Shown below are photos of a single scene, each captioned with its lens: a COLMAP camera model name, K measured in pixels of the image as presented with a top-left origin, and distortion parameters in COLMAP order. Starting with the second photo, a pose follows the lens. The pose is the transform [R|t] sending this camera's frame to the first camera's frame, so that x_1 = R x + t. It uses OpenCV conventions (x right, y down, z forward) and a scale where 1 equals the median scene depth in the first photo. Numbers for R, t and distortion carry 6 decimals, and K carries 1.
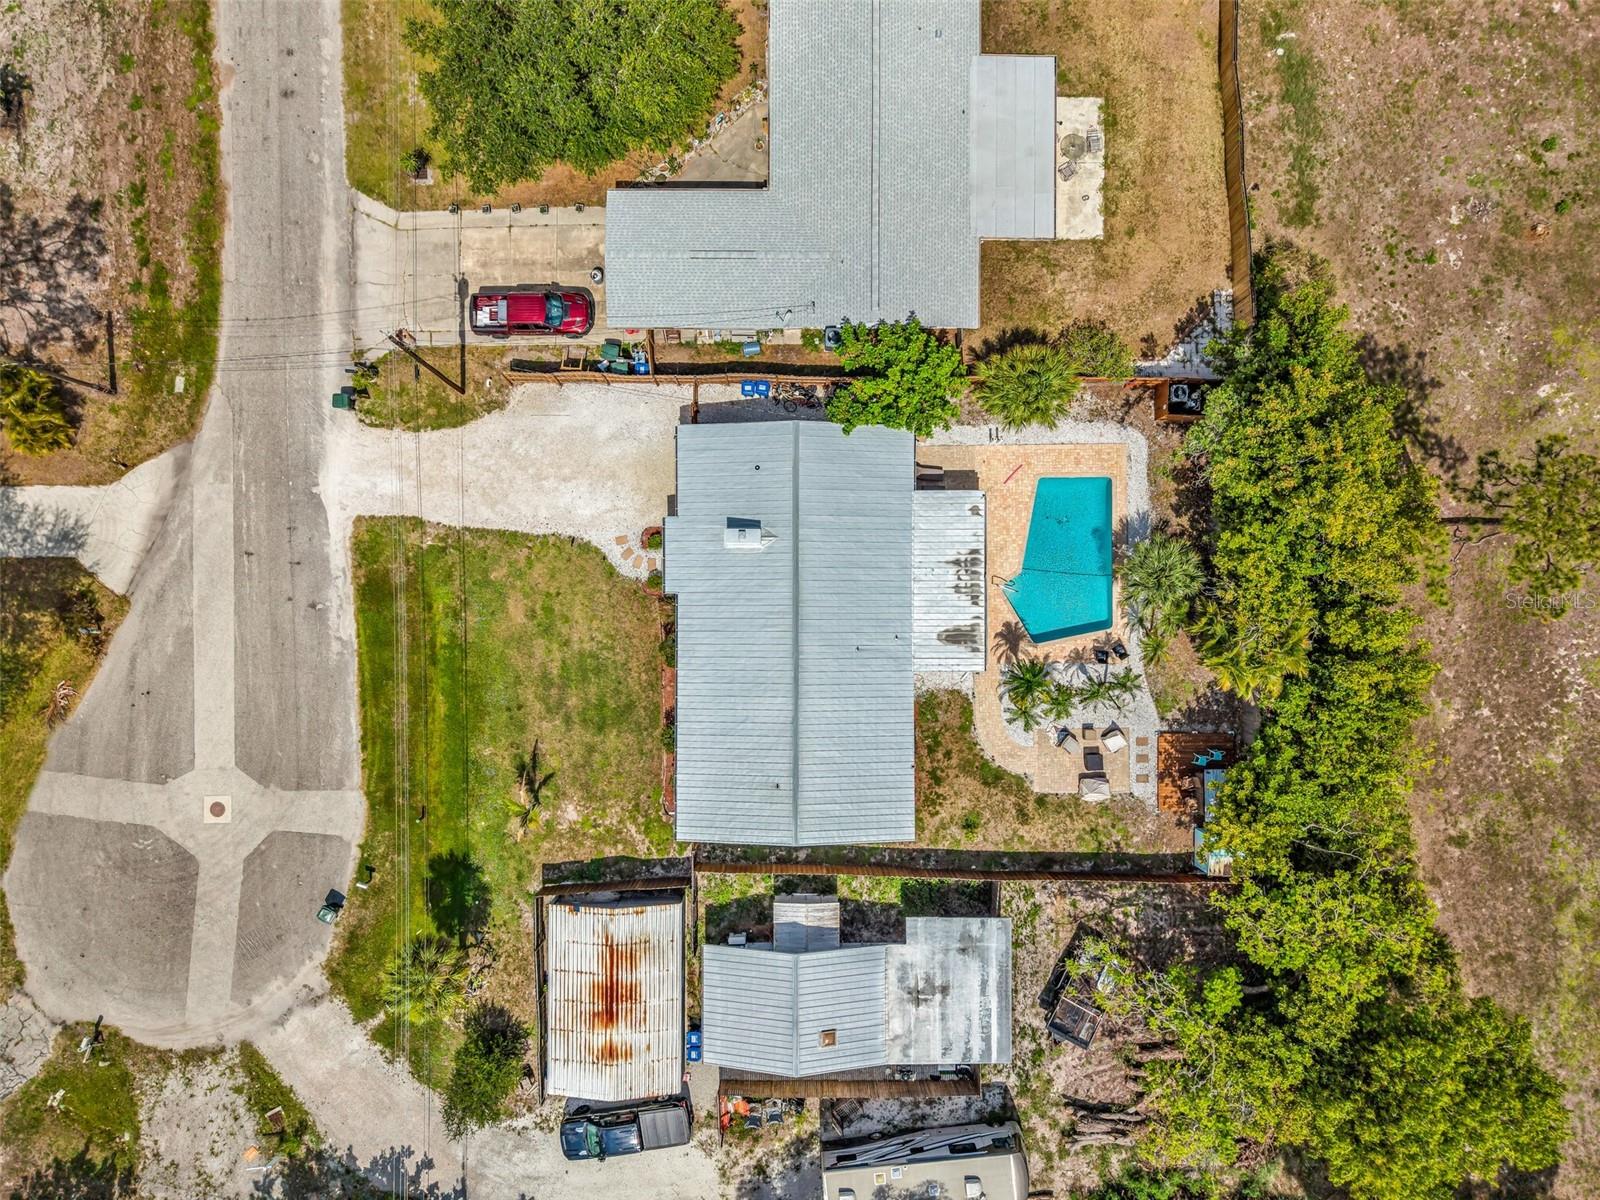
lens RADIAL K [[1065.2, 0, 796.4], [0, 1065.2, 597.2], [0, 0, 1]] dist [0.031830, -0.039004]
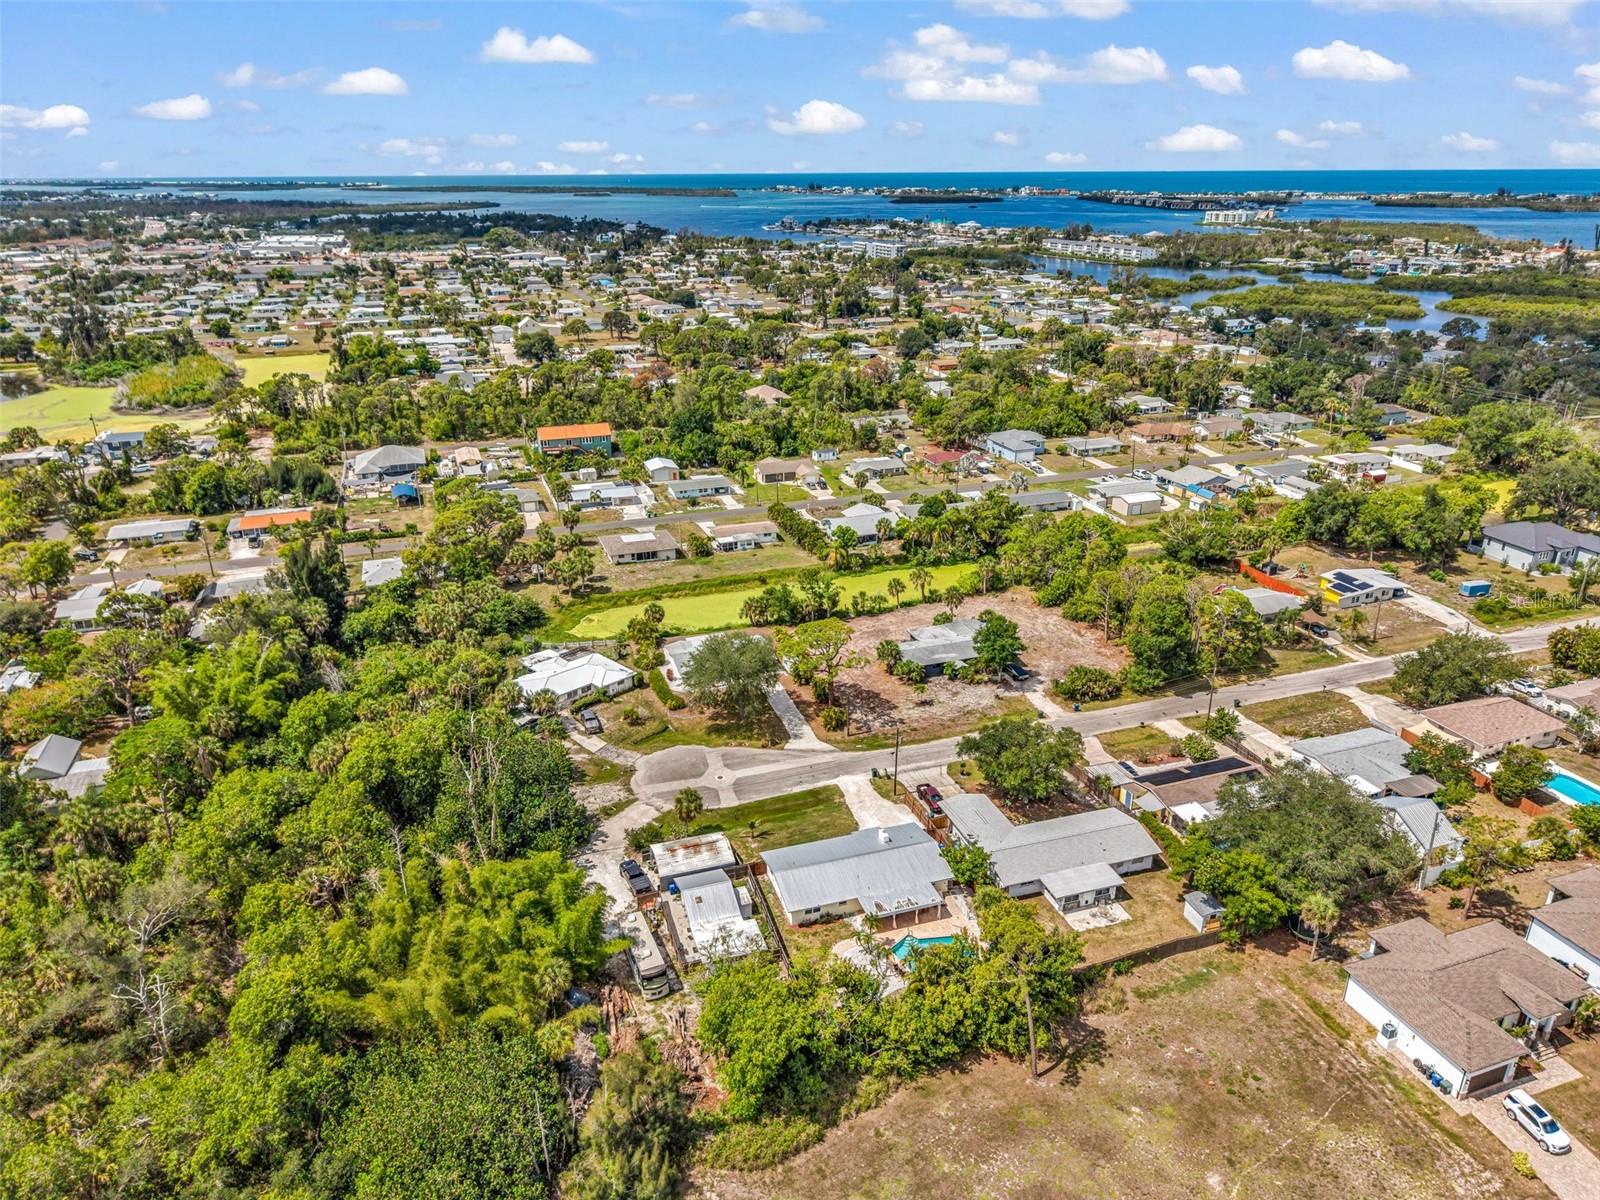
lens RADIAL K [[1065.2, 0, 796.4], [0, 1065.2, 597.2], [0, 0, 1]] dist [0.031830, -0.039004]
pose [[0.307213, 0.343578, -0.887454, 1.944343], [-0.951428, 0.130604, -0.278796, 0.774253], [0.020117, 0.929998, 0.367013, -0.472579]]
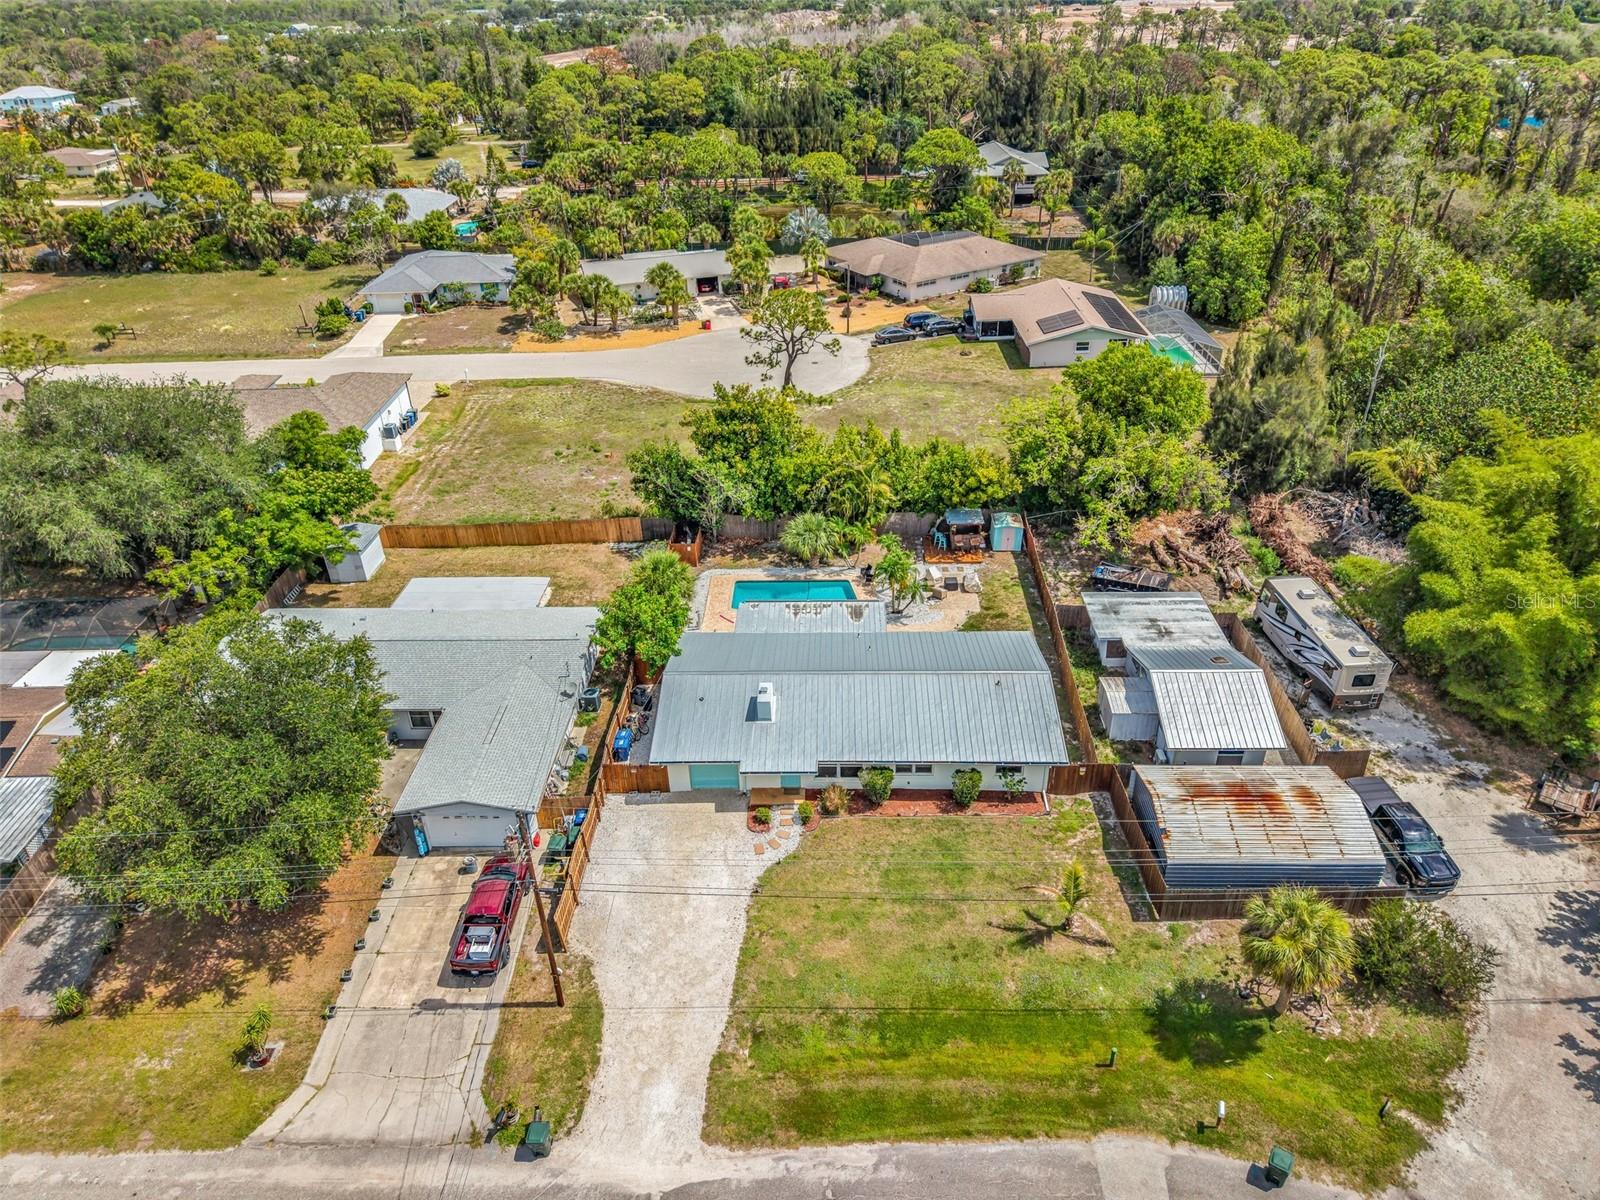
lens RADIAL K [[1119.8, 0, 798.4], [0, 1119.8, 689.1], [0, 0, 1]] dist [0.019580, -0.023065]
pose [[0.029817, -0.530998, 0.846849, -0.957426], [0.999466, 0.004520, -0.032356, 0.011770], [0.013353, 0.847361, 0.530849, 0.386735]]
